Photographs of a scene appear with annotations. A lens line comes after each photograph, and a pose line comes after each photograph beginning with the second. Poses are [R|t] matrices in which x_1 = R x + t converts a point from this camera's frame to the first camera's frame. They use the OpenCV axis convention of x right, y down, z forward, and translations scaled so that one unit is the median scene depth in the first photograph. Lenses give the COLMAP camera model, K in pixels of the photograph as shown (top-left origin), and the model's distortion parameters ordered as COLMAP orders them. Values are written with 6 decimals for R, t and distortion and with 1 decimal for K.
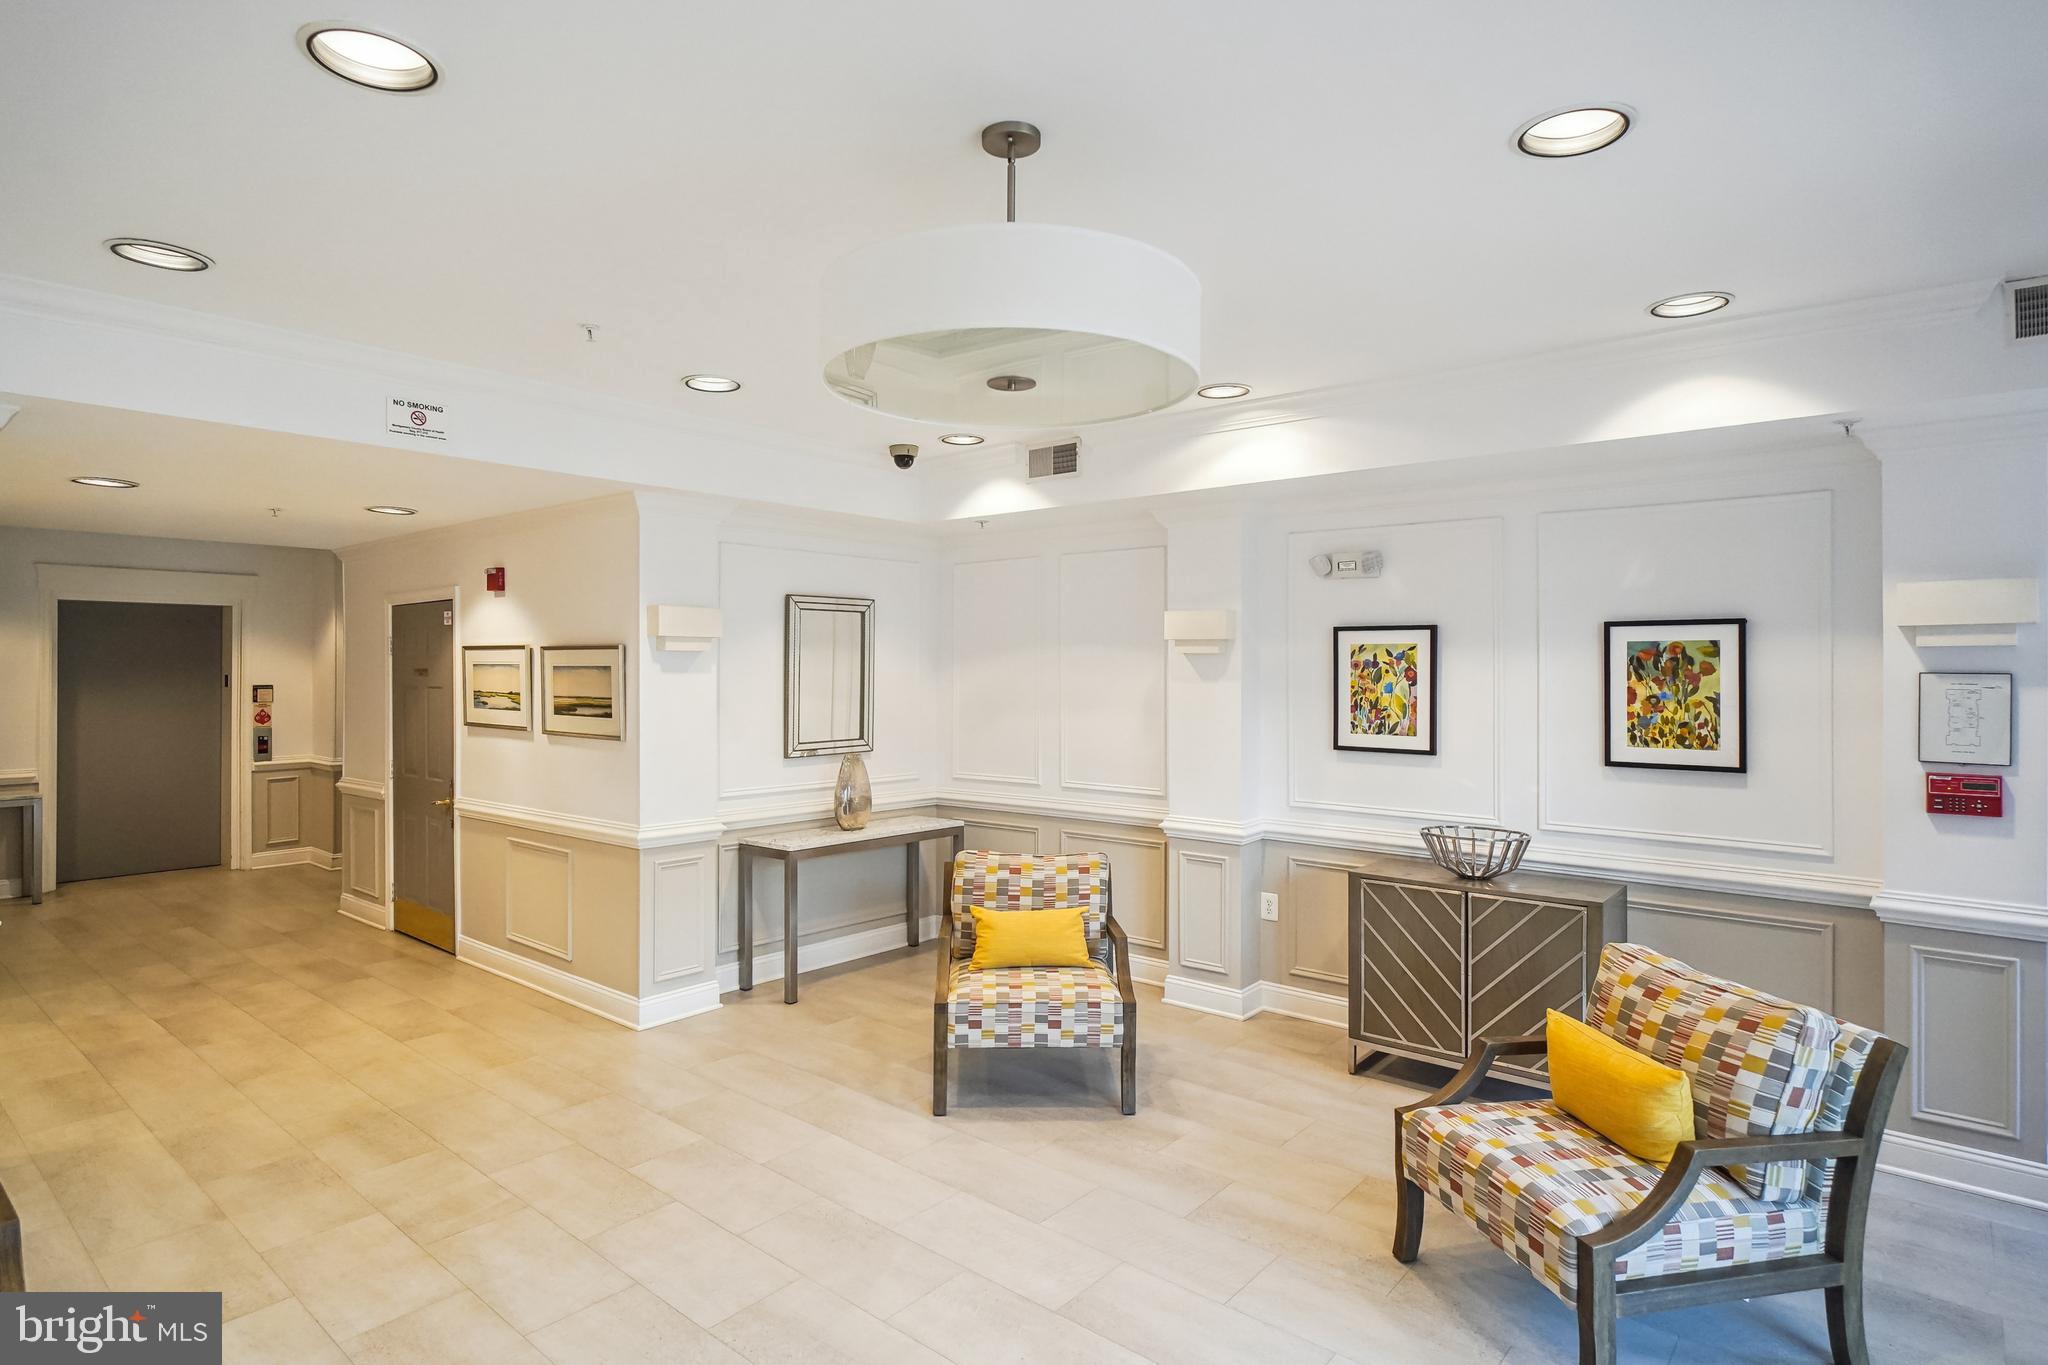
lens RADIAL K [[1075.3, 0, 1015.1], [0, 1075.3, 708.2], [0, 0, 1]] dist [-0.001351, -0.000879]
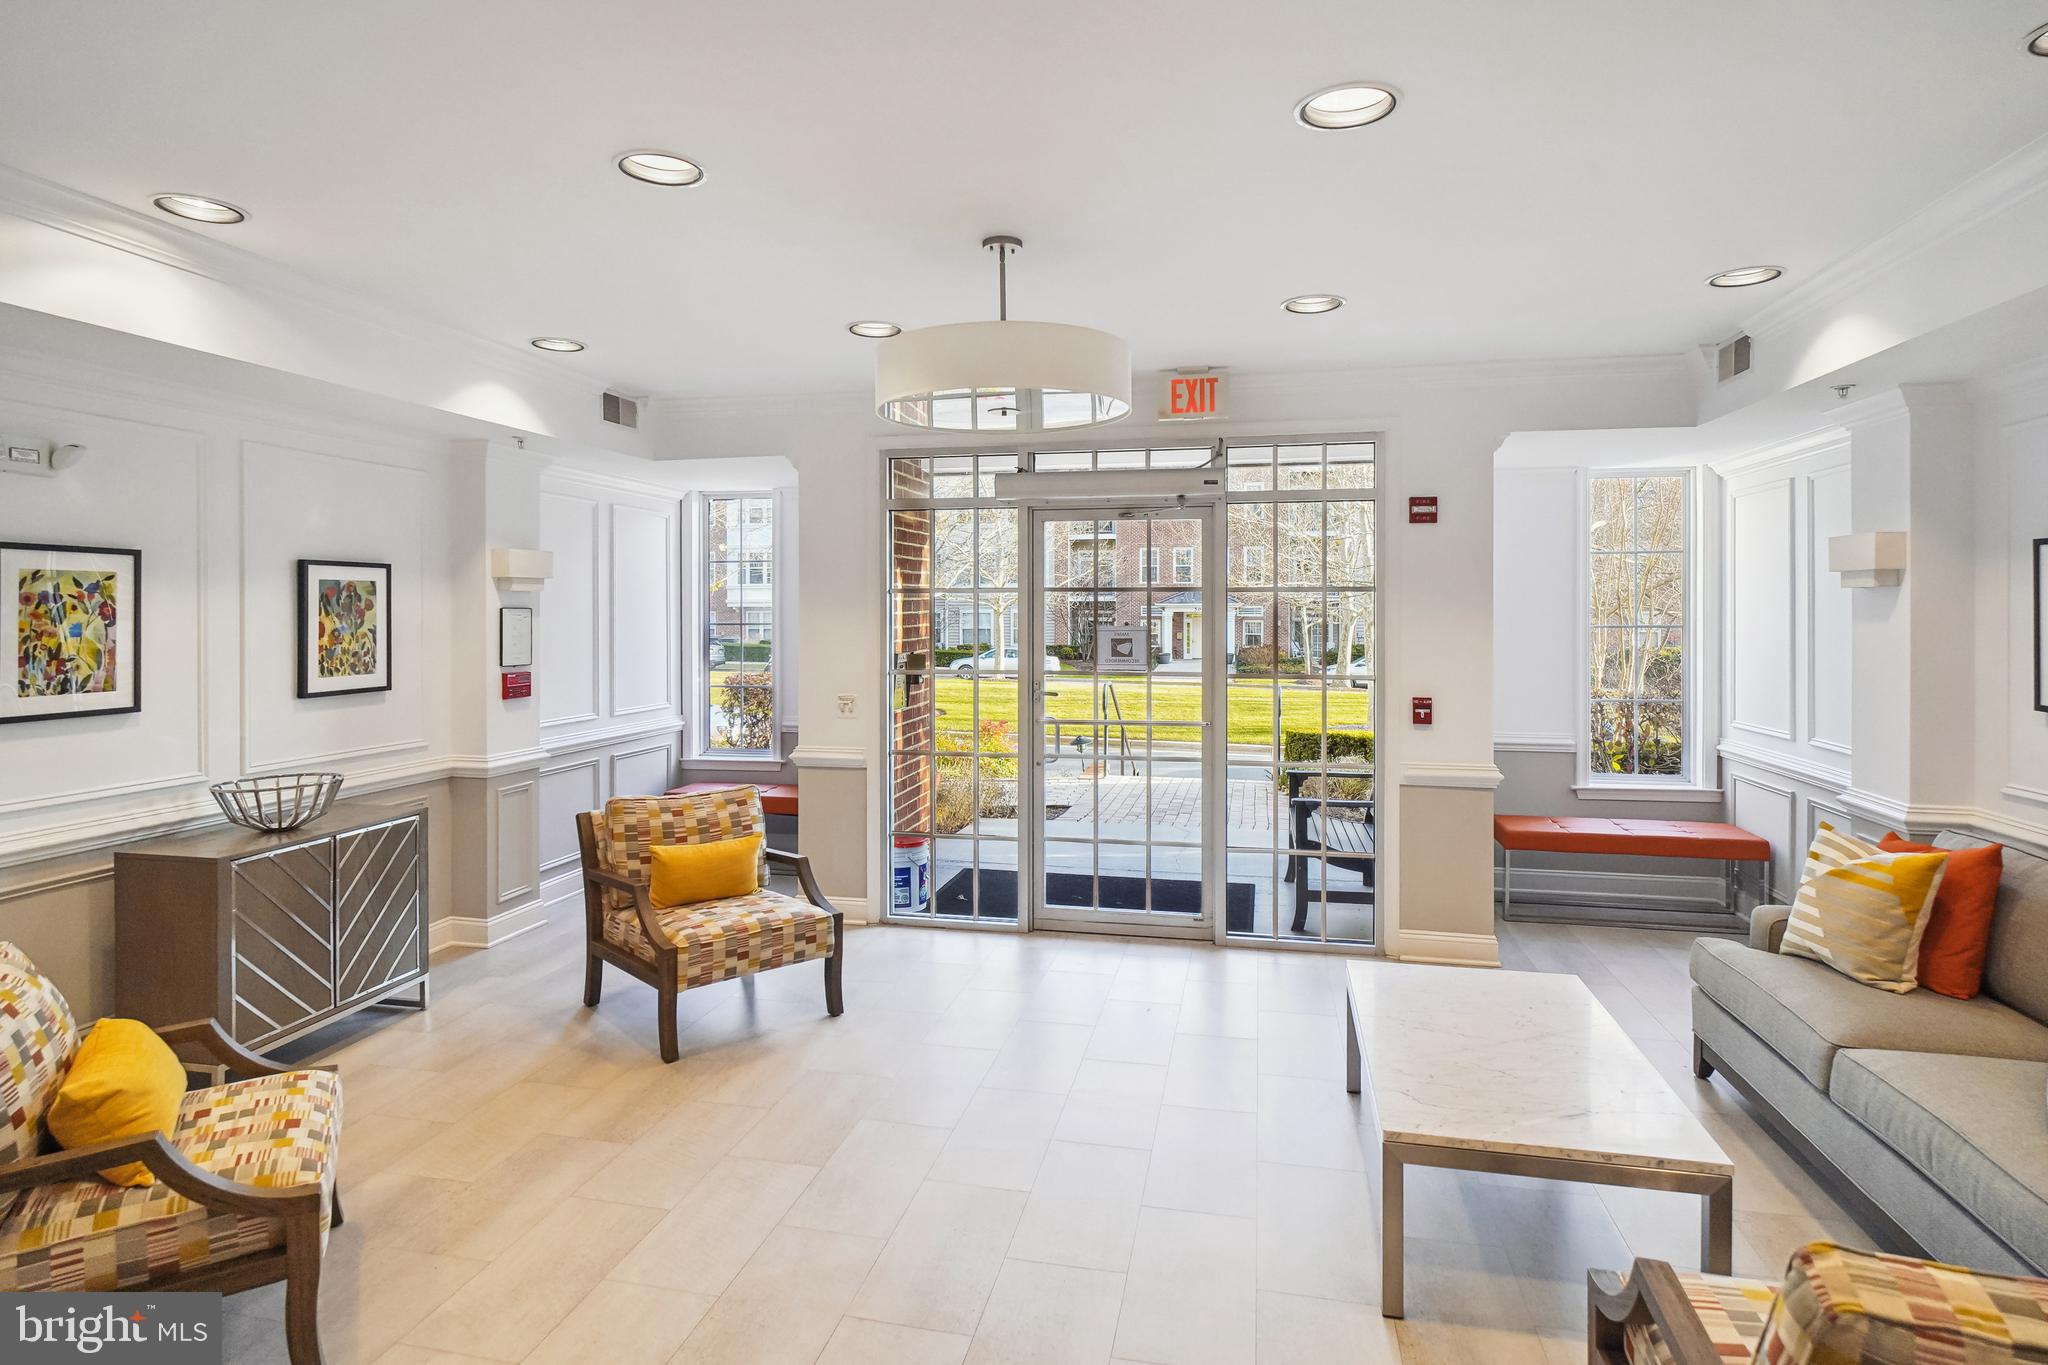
lens RADIAL K [[1044.5, 0, 1024.0], [0, 1044.5, 682.5], [0, 0, 1]] dist [-0.001610, -0.000479]
pose [[-0.457847, -0.063769, 0.886741, -0.666356], [0.031941, 0.995600, 0.088089, -0.028400], [-0.888457, 0.068655, -0.453795, 0.838686]]
